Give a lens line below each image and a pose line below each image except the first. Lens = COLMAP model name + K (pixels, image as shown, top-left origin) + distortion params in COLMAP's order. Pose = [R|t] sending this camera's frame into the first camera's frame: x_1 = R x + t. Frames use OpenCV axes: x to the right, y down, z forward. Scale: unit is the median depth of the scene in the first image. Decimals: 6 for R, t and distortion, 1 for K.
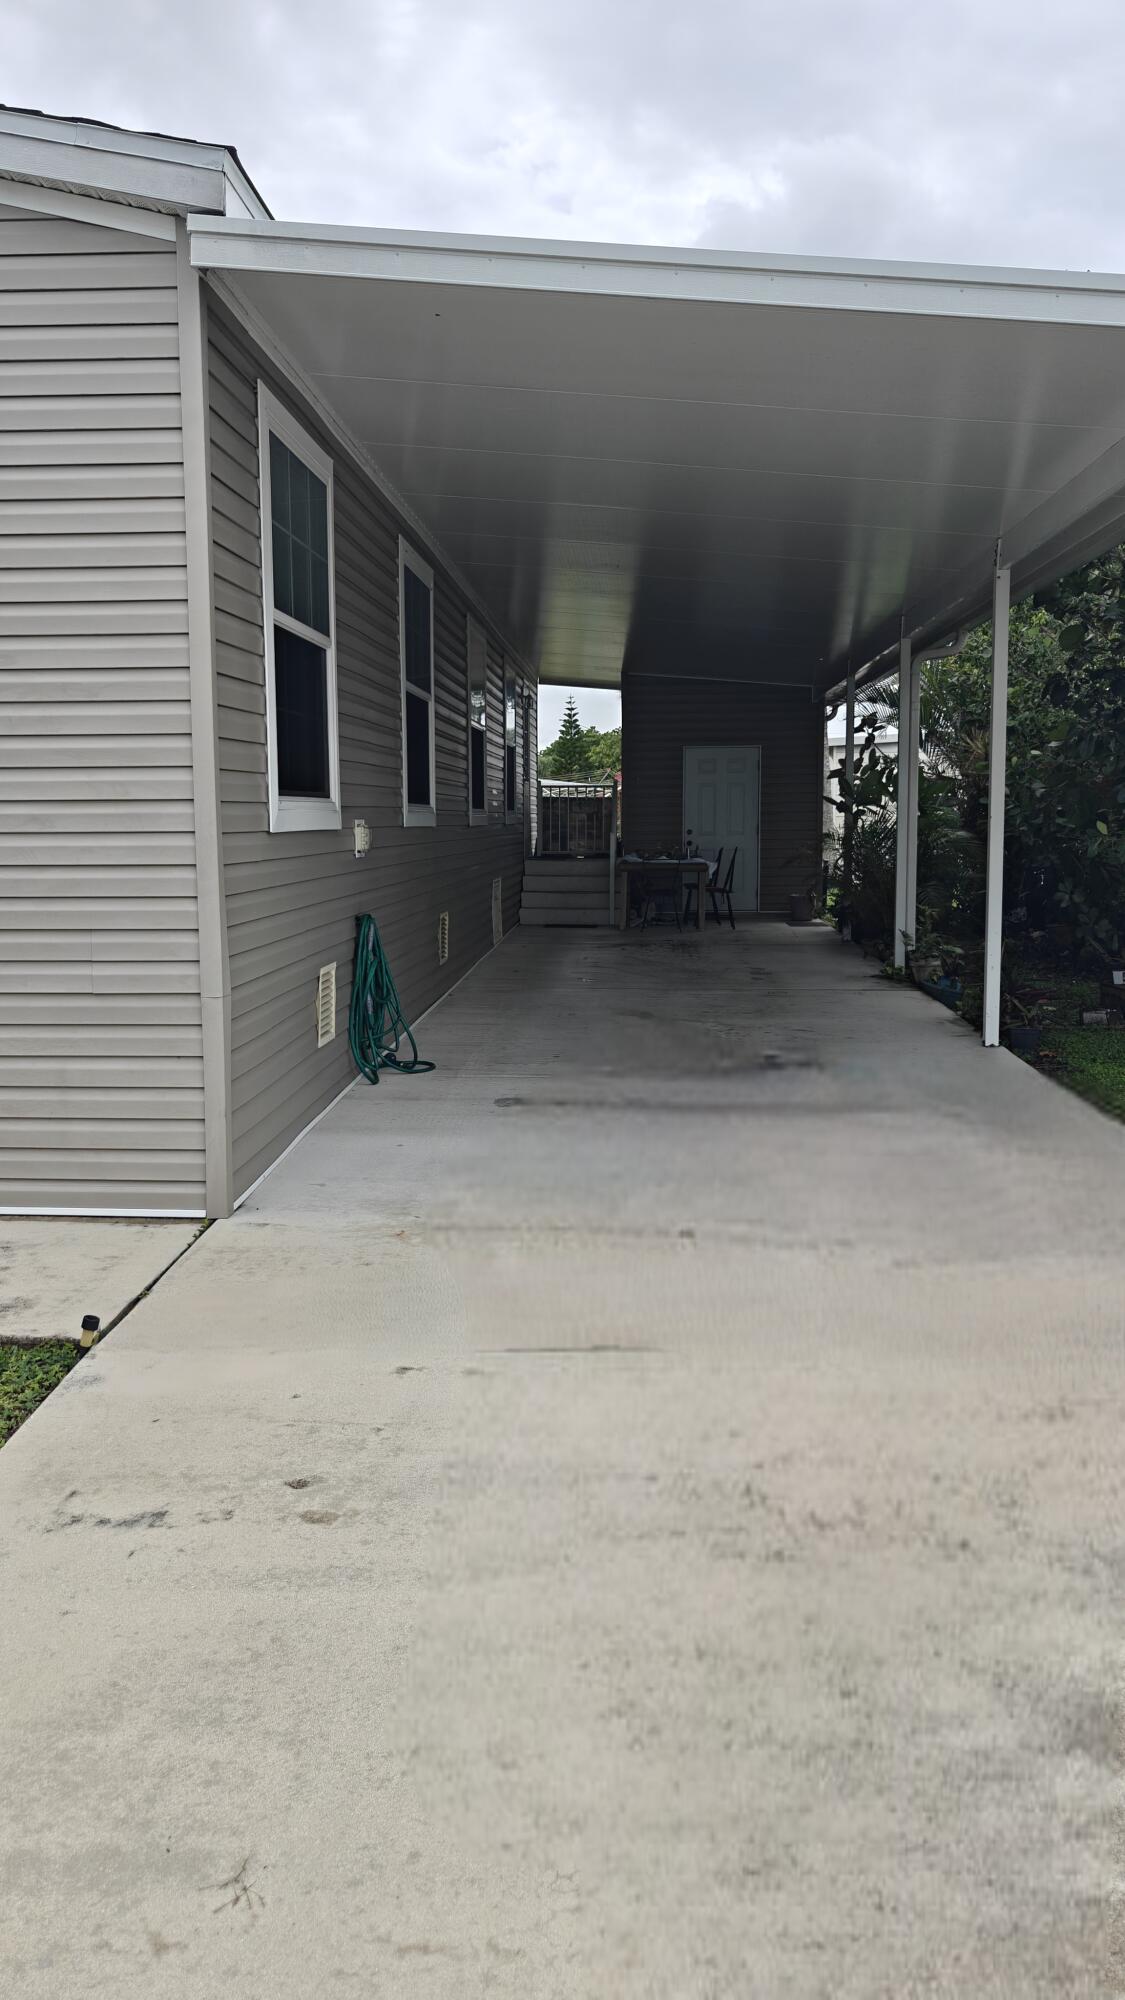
lens RADIAL K [[1622.5, 0, 562.5], [0, 1622.5, 1000.0], [0, 0, 1]] dist [0.028536, 0.002363]
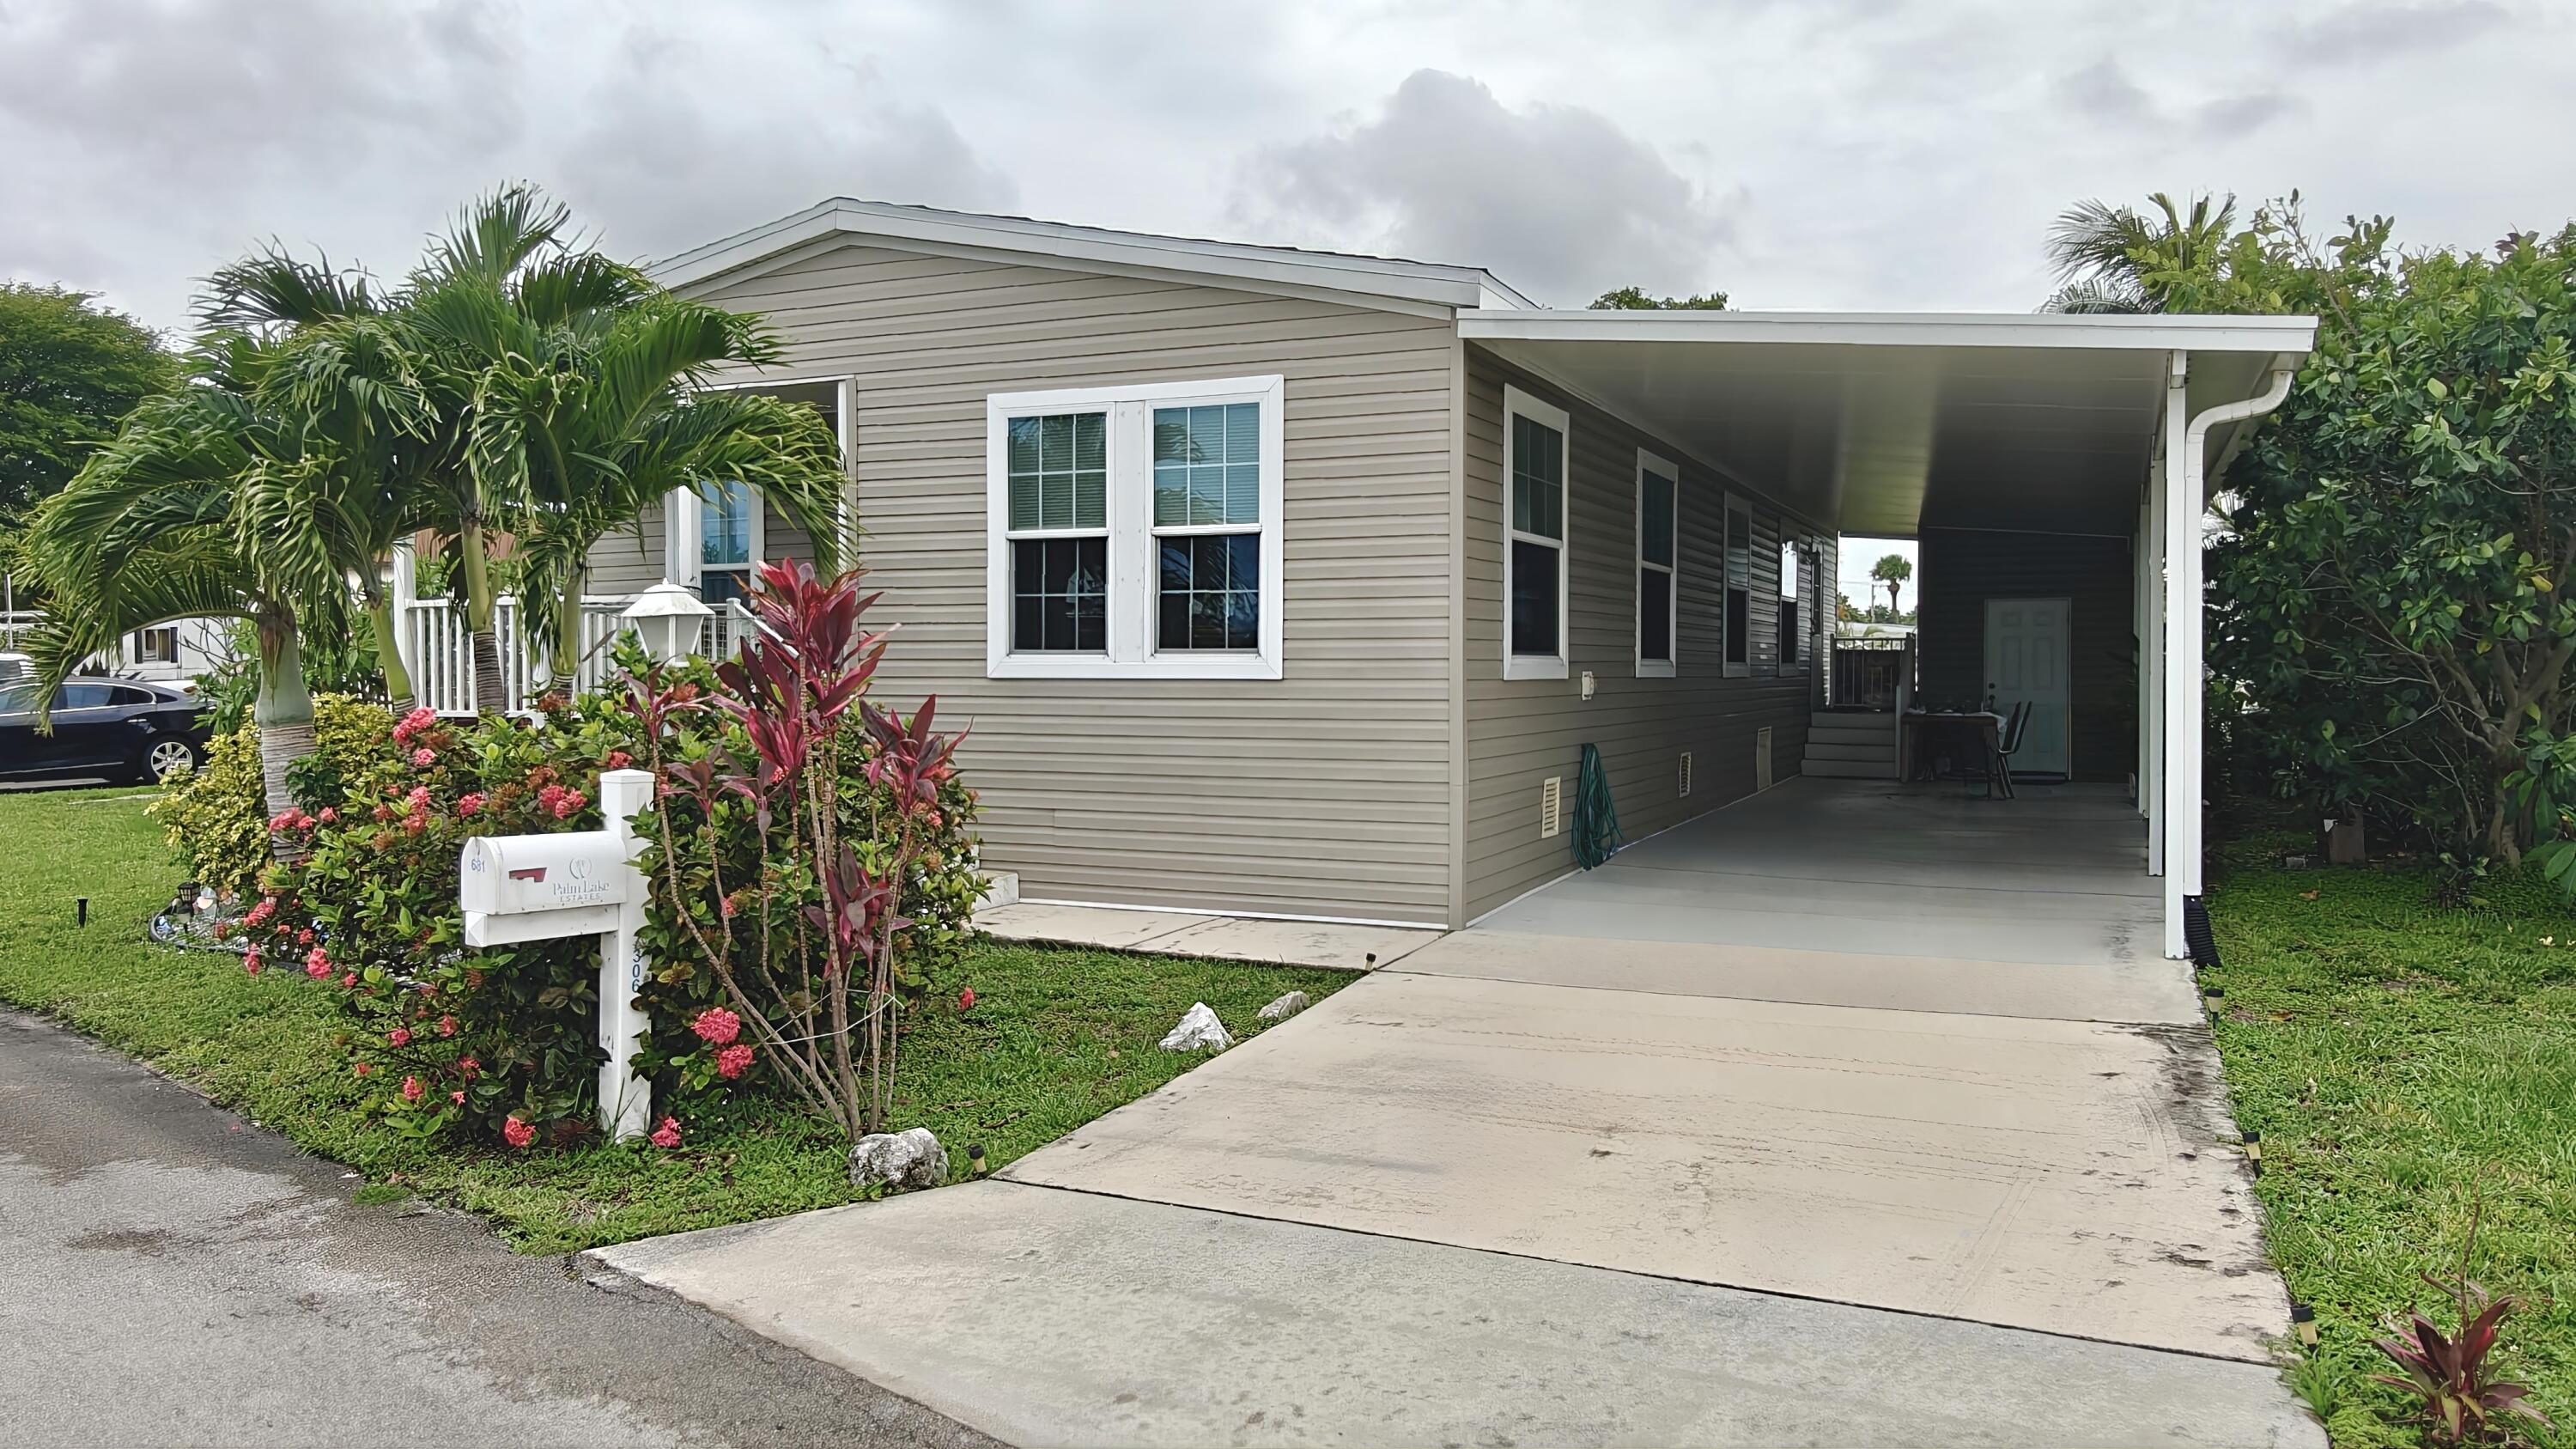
lens RADIAL K [[1743.6, 0, 1288.0], [0, 1743.6, 724.5], [0, 0, 1]] dist [0.000396, 0.000138]
pose [[0.940509, 0.019517, -0.339207, 0.134588], [-0.046196, 0.996424, -0.070753, 0.045120], [0.336613, 0.082214, 0.938047, -0.423588]]
